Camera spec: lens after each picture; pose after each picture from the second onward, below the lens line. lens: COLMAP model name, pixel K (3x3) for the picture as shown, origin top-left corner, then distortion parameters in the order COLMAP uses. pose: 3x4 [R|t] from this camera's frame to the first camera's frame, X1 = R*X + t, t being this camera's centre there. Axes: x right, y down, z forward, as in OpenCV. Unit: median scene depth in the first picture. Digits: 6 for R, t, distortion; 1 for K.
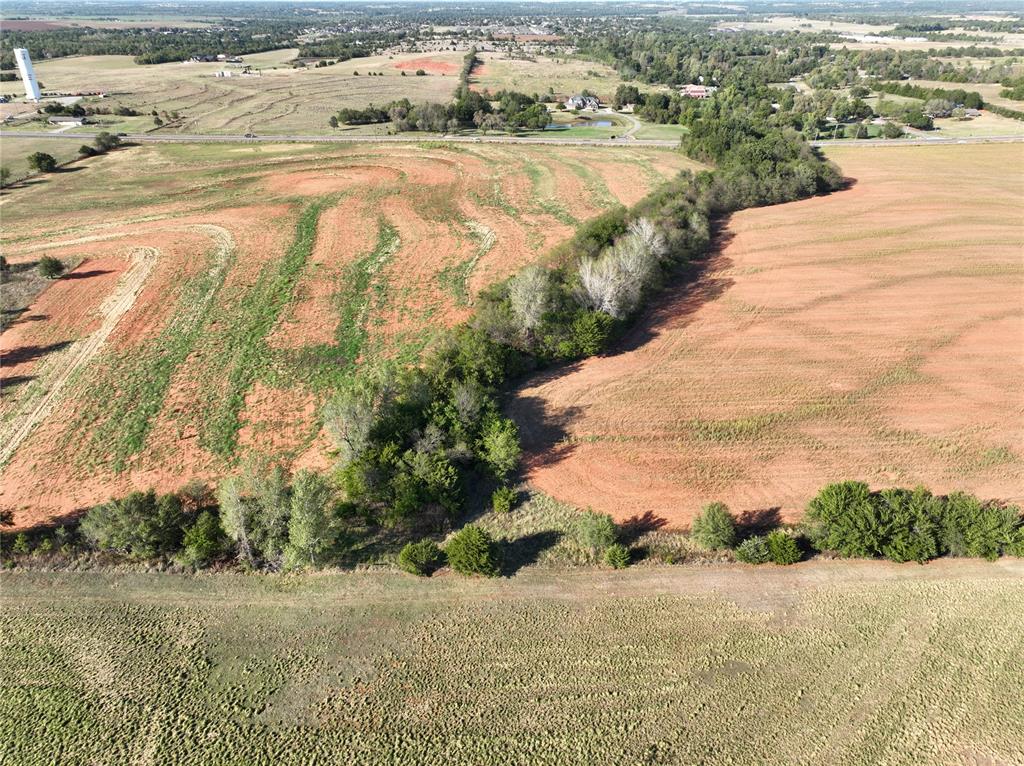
lens RADIAL K [[720.6, 0, 509.4], [0, 720.6, 382.3], [0, 0, 1]] dist [-0.002463, 0.020497]
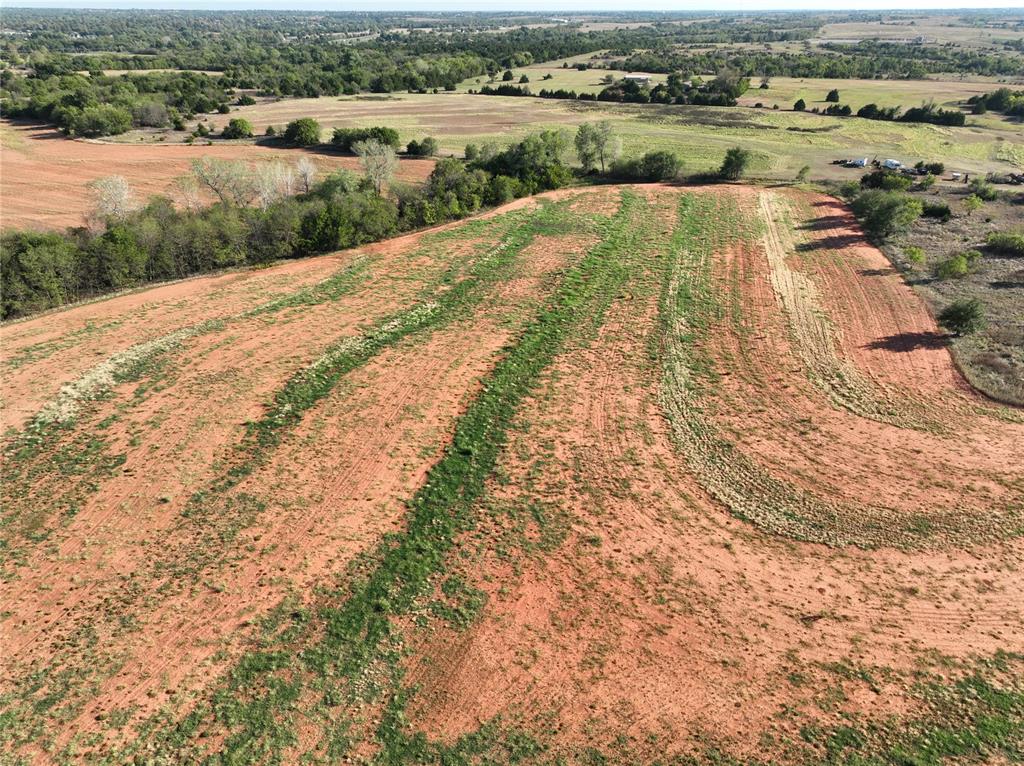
lens RADIAL K [[720.6, 0, 512.9], [0, 720.6, 385.4], [0, 0, 1]] dist [-0.002463, 0.020497]
pose [[-0.913414, -0.187000, 0.361534, -0.208506], [0.193389, 0.582182, 0.789724, -0.249720], [-0.358157, 0.791262, -0.495610, 0.567114]]
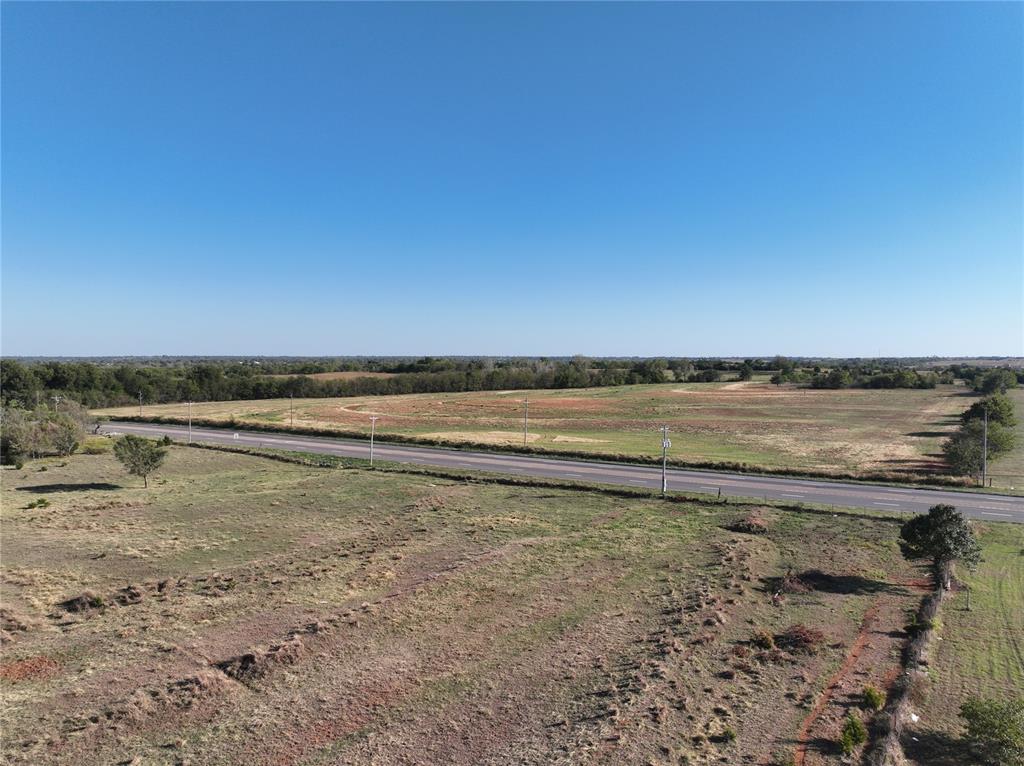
lens RADIAL K [[720.6, 0, 514.2], [0, 720.6, 382.5], [0, 0, 1]] dist [-0.002463, 0.020497]
pose [[-0.809473, -0.023103, 0.586702, -0.449734], [0.275265, 0.867683, 0.413951, -0.413500], [-0.518635, 0.496581, -0.696007, 0.999619]]
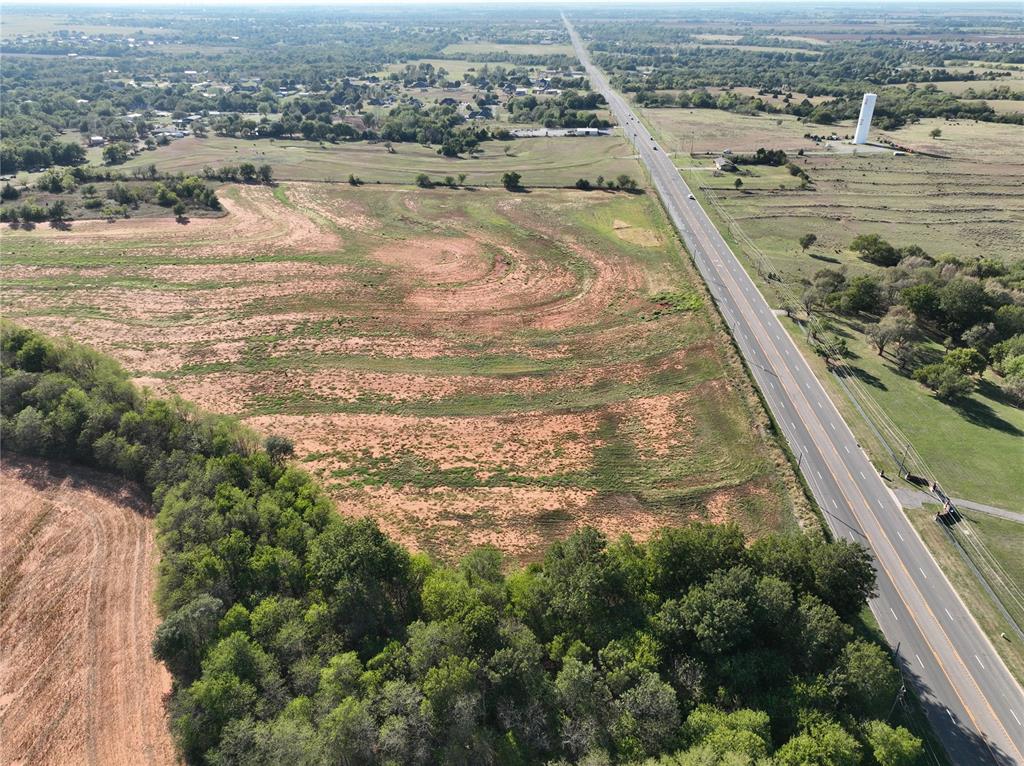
lens RADIAL K [[720.6, 0, 509.3], [0, 720.6, 385.6], [0, 0, 1]] dist [-0.002463, 0.020497]
pose [[-0.070159, 0.473253, -0.878128, 0.418102], [-0.470932, 0.760310, 0.447383, -0.394622], [0.879375, 0.444927, 0.169528, 0.630807]]
